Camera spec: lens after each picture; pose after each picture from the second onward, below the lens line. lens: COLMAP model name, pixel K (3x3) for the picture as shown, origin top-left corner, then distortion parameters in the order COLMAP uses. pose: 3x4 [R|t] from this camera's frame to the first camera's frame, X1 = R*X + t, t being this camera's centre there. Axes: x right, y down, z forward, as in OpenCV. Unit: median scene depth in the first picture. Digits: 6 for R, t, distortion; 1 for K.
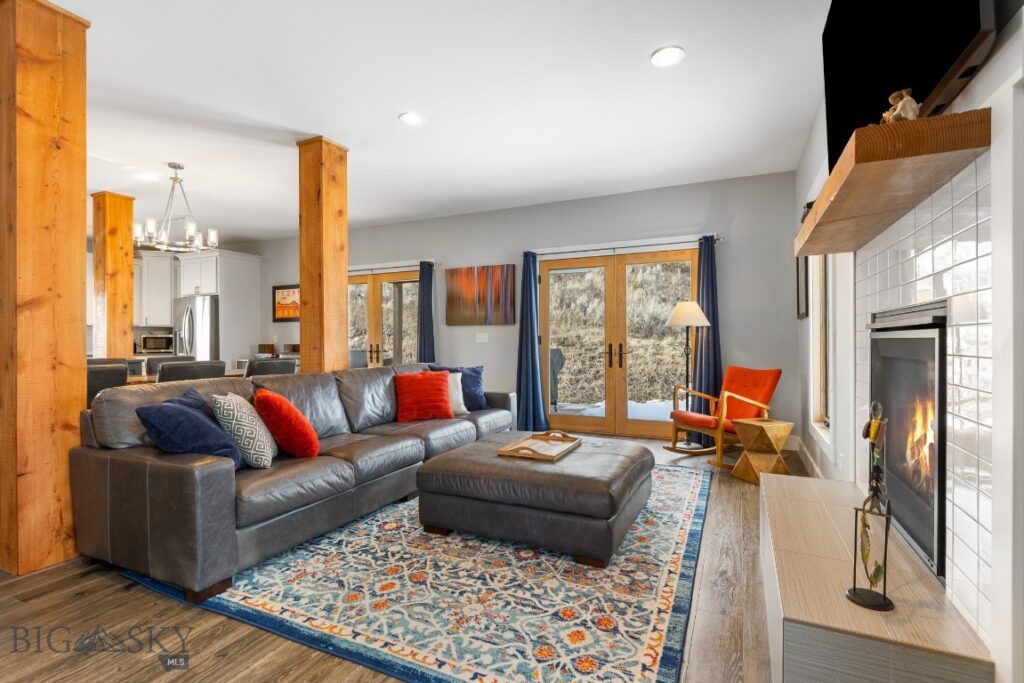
lens RADIAL K [[485.8, 0, 509.5], [0, 485.8, 339.2], [0, 0, 1]] dist [0.001142, 0.000626]
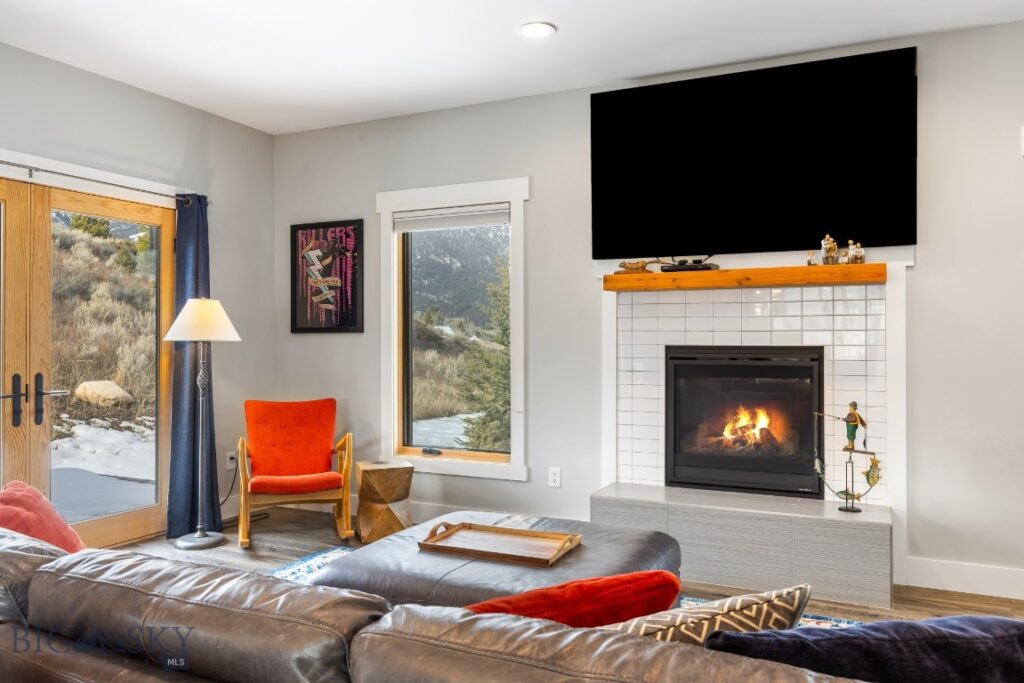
lens RADIAL K [[750.5, 0, 514.7], [0, 750.5, 336.0], [0, 0, 1]] dist [-0.005835, 0.000545]
pose [[0.004142, 0.008919, 0.999952, -0.497205], [-0.003620, 0.999954, -0.008904, -0.022126], [-0.999985, -0.003583, 0.004174, 0.533504]]
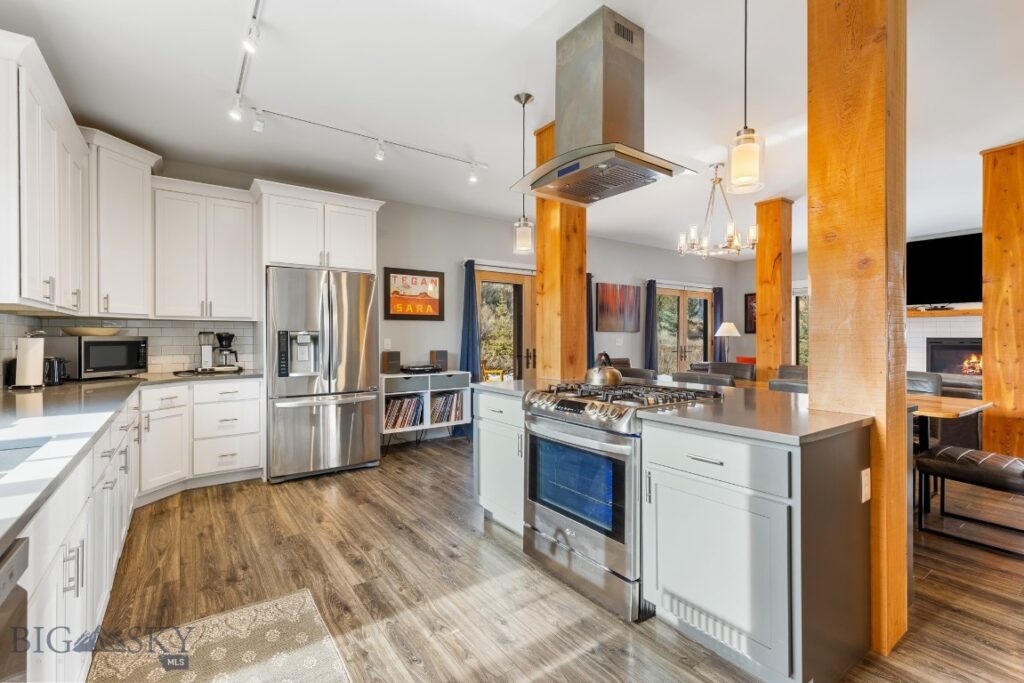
lens RADIAL K [[461.6, 0, 508.1], [0, 461.6, 336.7], [0, 0, 1]] dist [0.007744, -0.001235]
pose [[0.491013, 0.004090, 0.871142, -1.398238], [-0.004935, 0.999986, -0.001913, -0.014371], [-0.871138, -0.003360, 0.491027, 0.756640]]
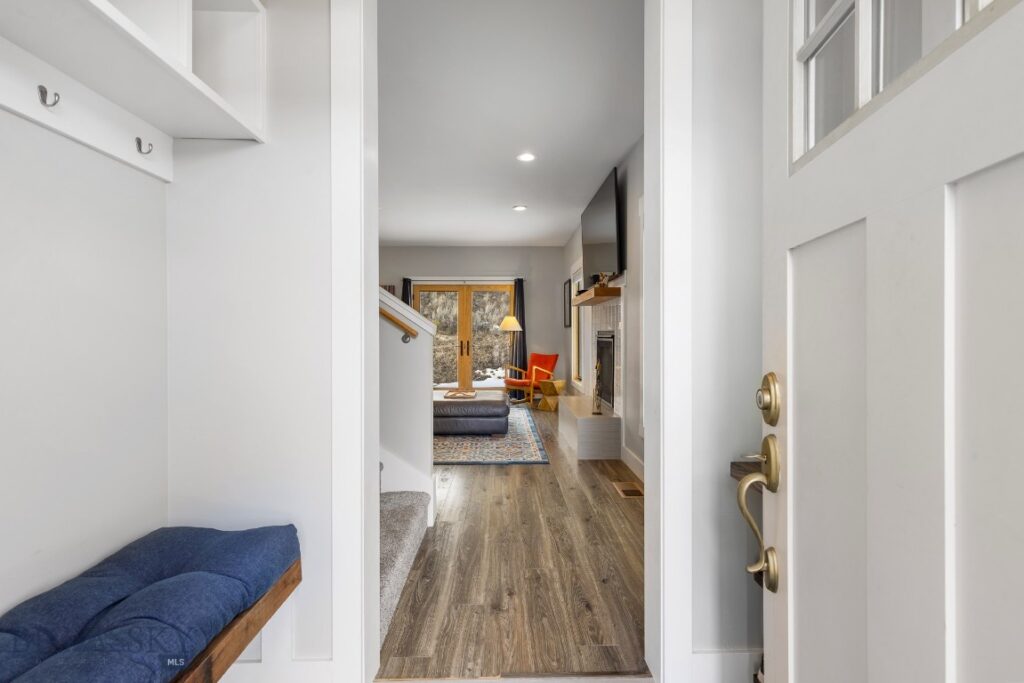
lens RADIAL K [[461.6, 0, 515.6], [0, 461.6, 335.6], [0, 0, 1]] dist [0.007744, -0.001235]
pose [[0.890853, -0.000109, 0.454292, -0.320934], [-0.001699, 0.999992, 0.003572, -0.013106], [-0.454289, -0.003954, 0.890846, -0.420098]]
